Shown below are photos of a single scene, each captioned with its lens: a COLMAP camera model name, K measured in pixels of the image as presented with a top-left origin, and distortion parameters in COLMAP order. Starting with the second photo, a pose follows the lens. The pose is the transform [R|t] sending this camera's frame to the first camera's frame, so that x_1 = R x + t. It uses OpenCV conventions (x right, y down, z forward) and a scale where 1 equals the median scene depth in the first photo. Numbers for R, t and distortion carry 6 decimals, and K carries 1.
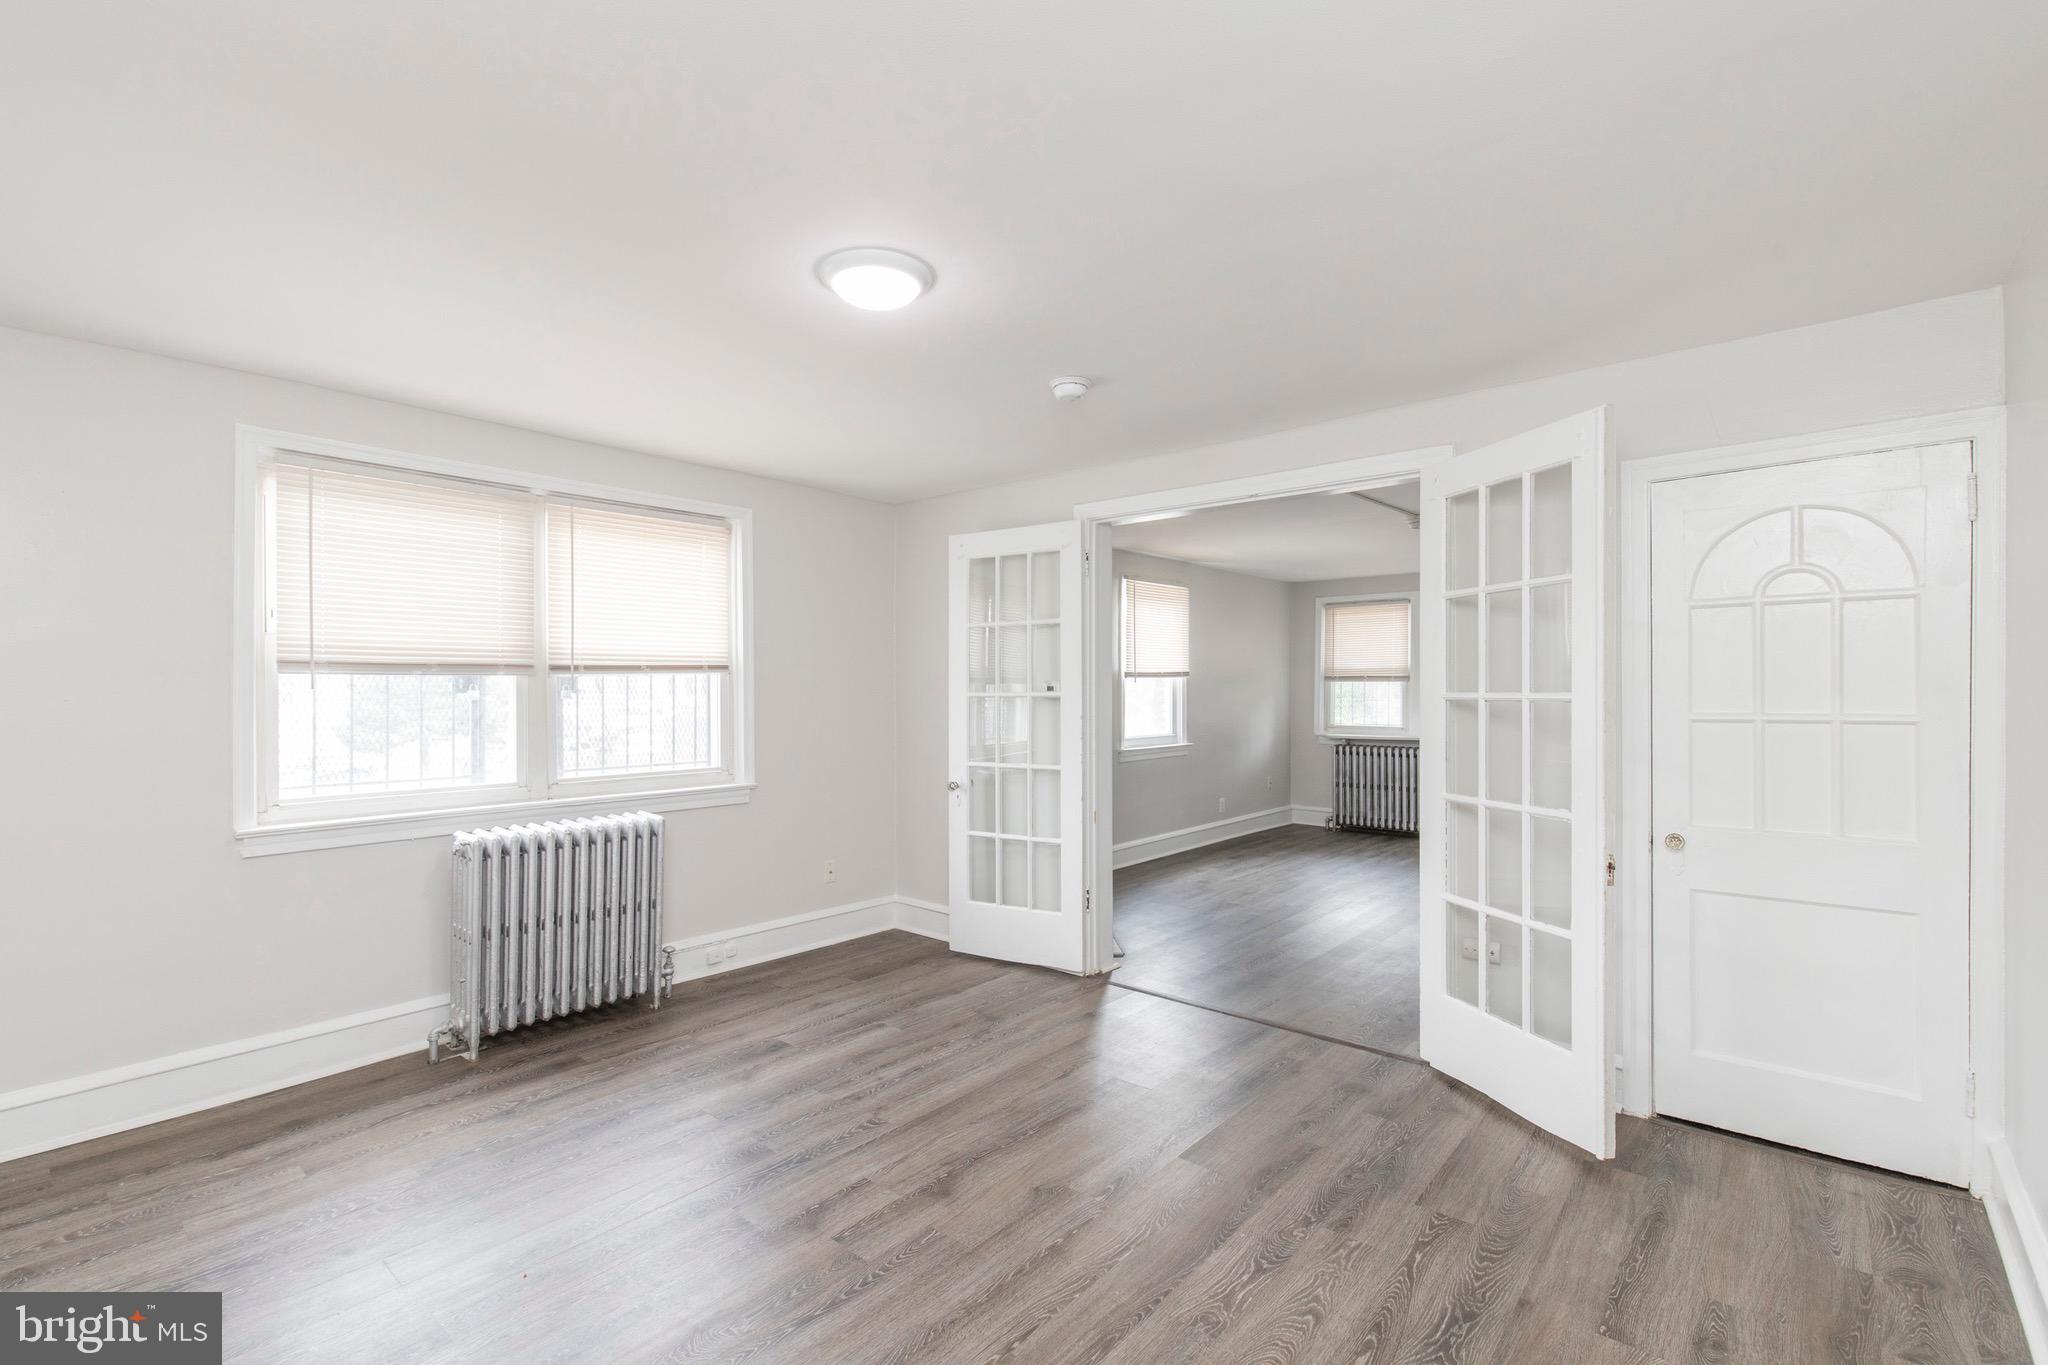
lens RADIAL K [[924.8, 0, 1024.0], [0, 924.8, 682.5], [0, 0, 1]] dist [0.013184, -0.000613]
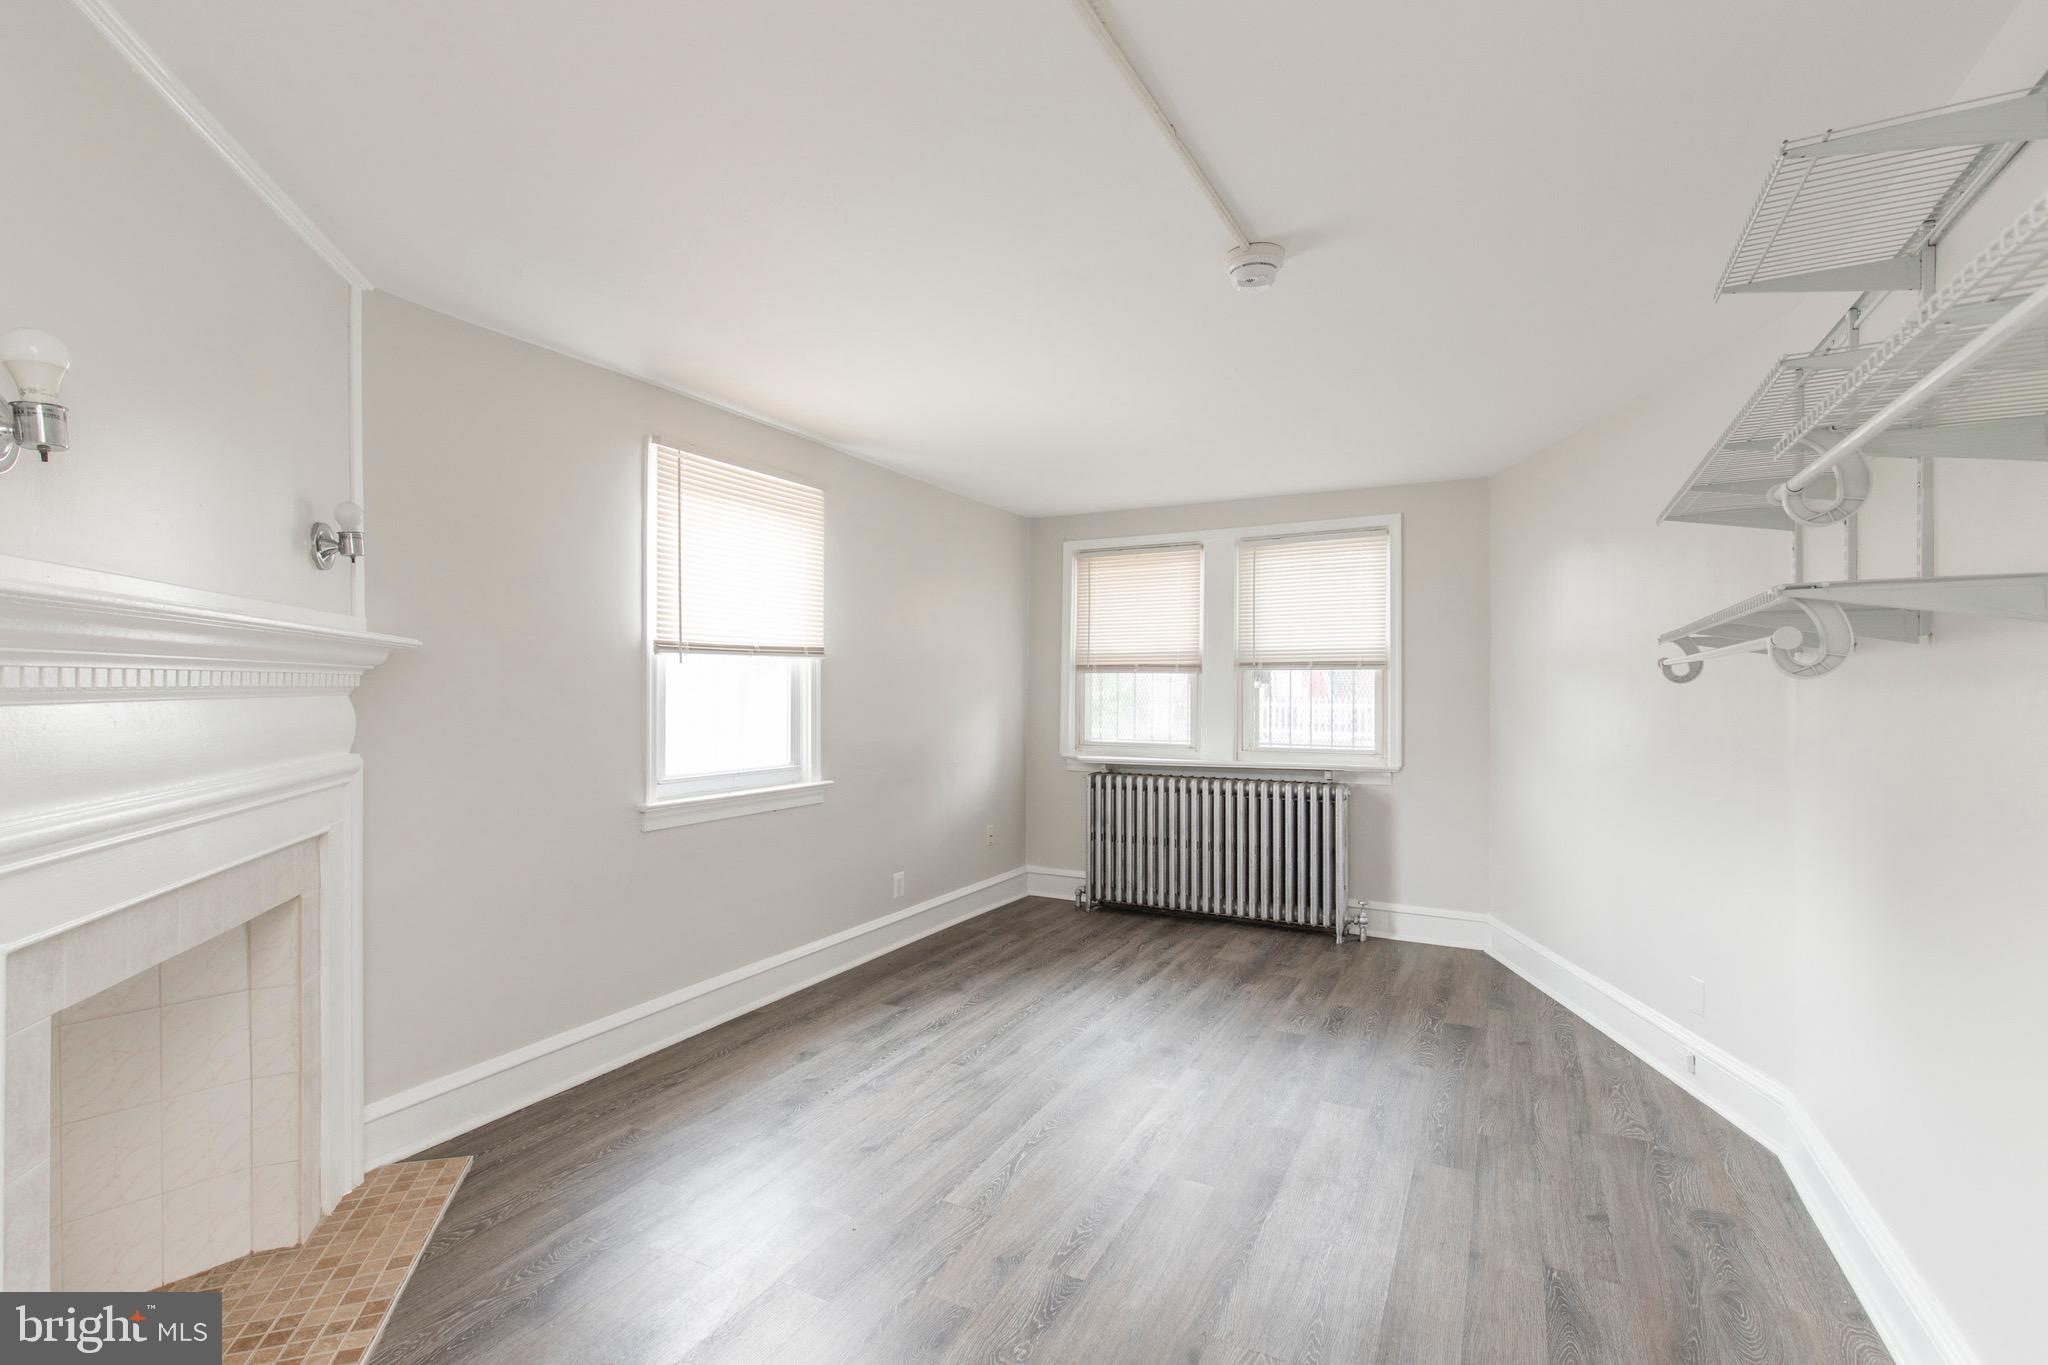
lens RADIAL K [[946.1, 0, 1024.0], [0, 946.1, 682.5], [0, 0, 1]] dist [0.023870, -0.000389]
pose [[0.973656, 0.005675, 0.227953, 0.148159], [-0.004720, 0.999978, -0.004737, 0.009296], [-0.227975, 0.003536, 0.973661, 0.392251]]
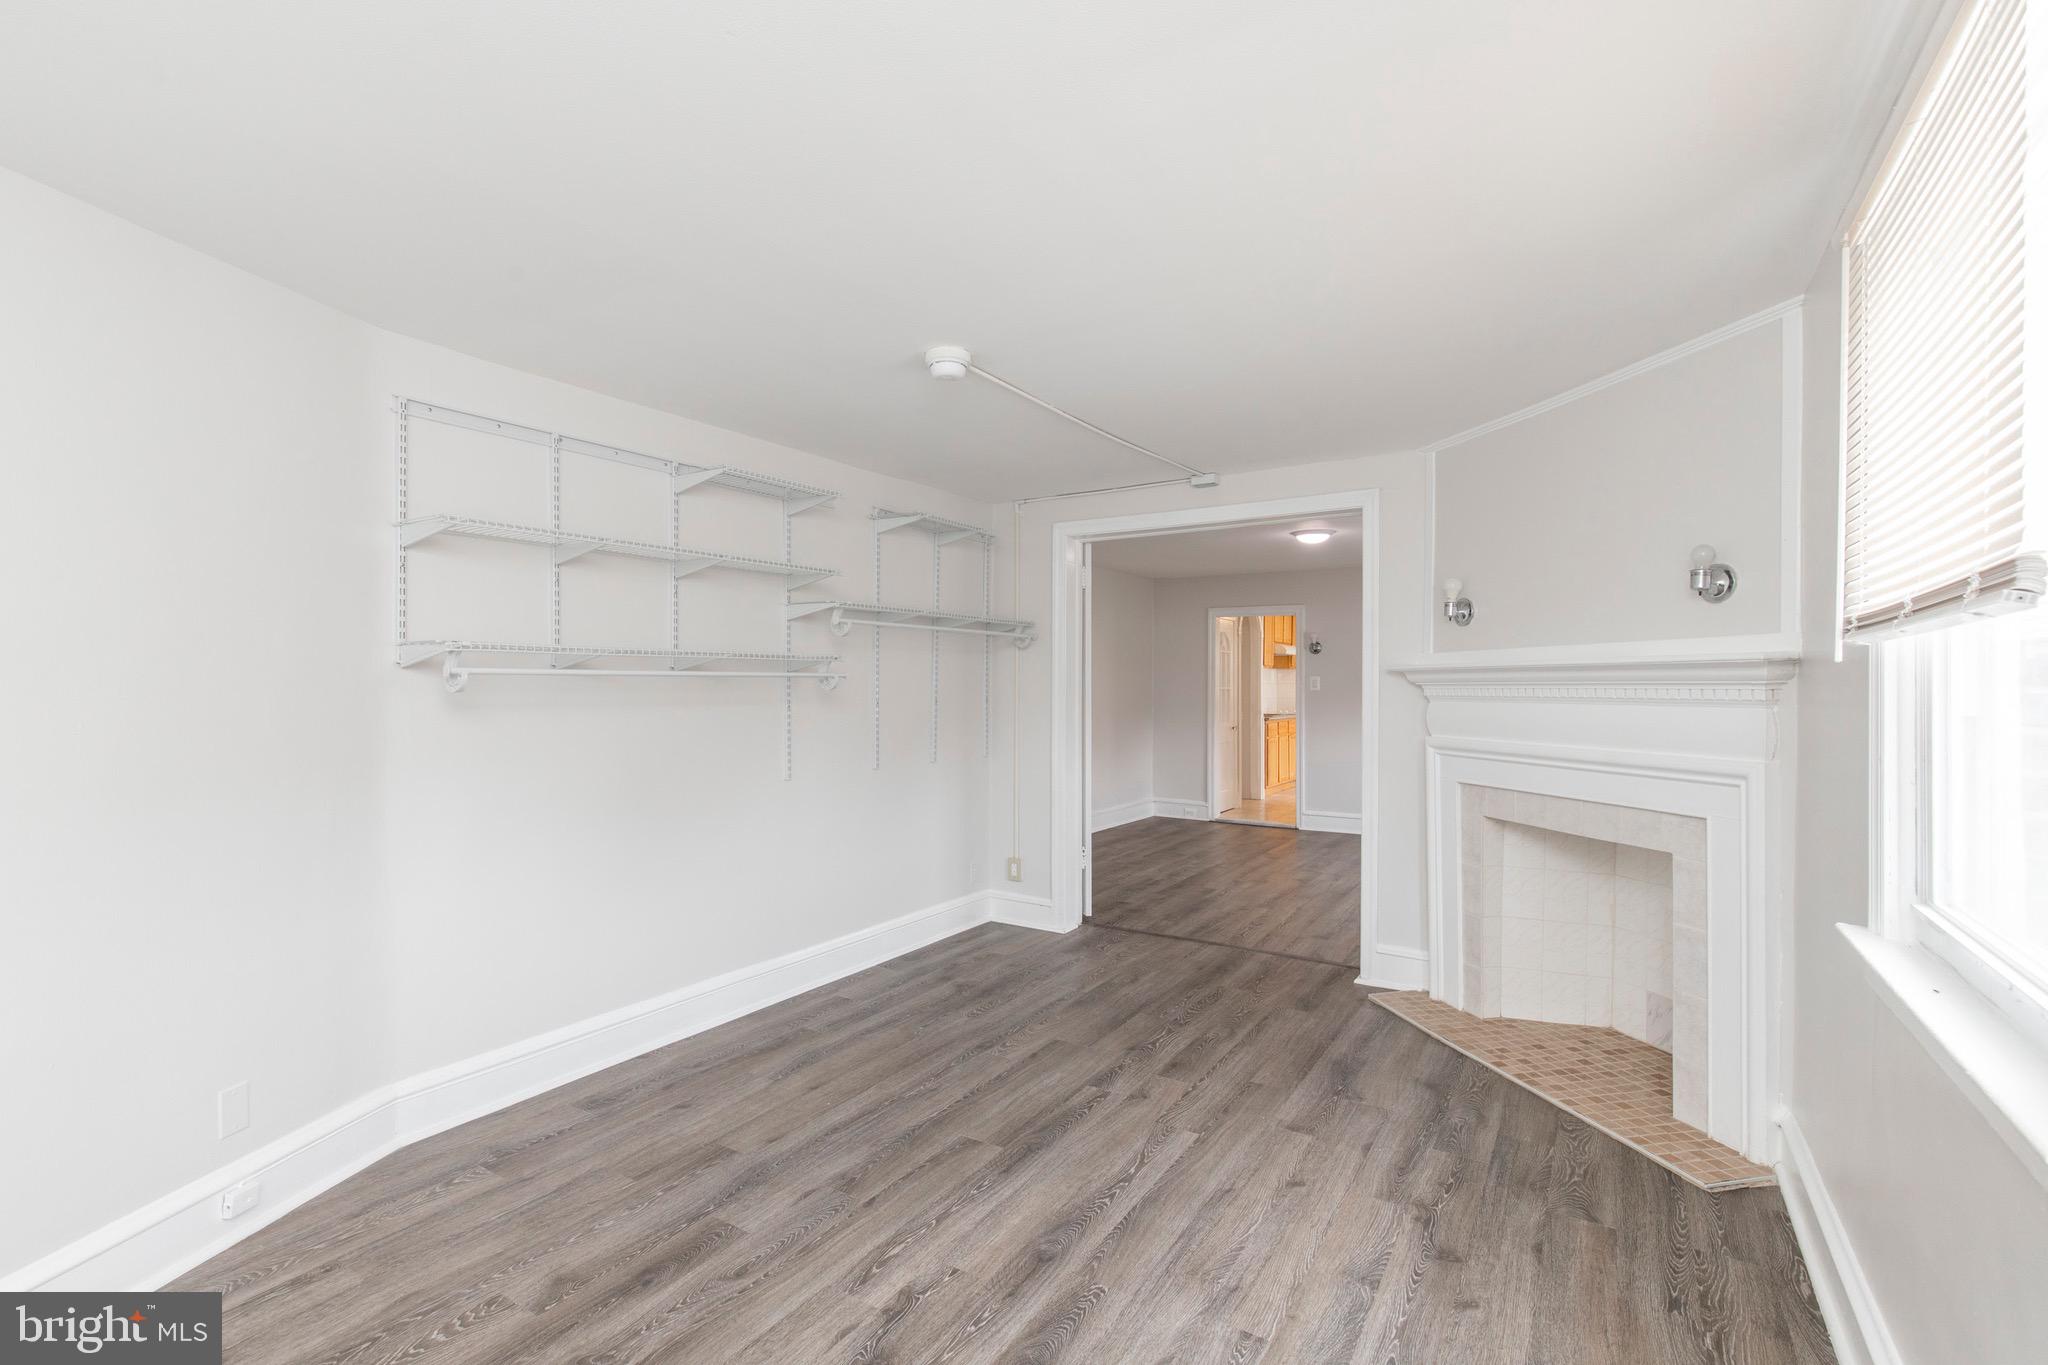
lens RADIAL K [[924.8, 0, 1024.0], [0, 924.8, 682.5], [0, 0, 1]] dist [0.013184, -0.000613]
pose [[-0.989894, 0.001141, -0.141807, 0.298377], [0.002070, 0.999977, -0.006401, 0.006303], [0.141796, -0.006629, -0.989874, 0.995048]]
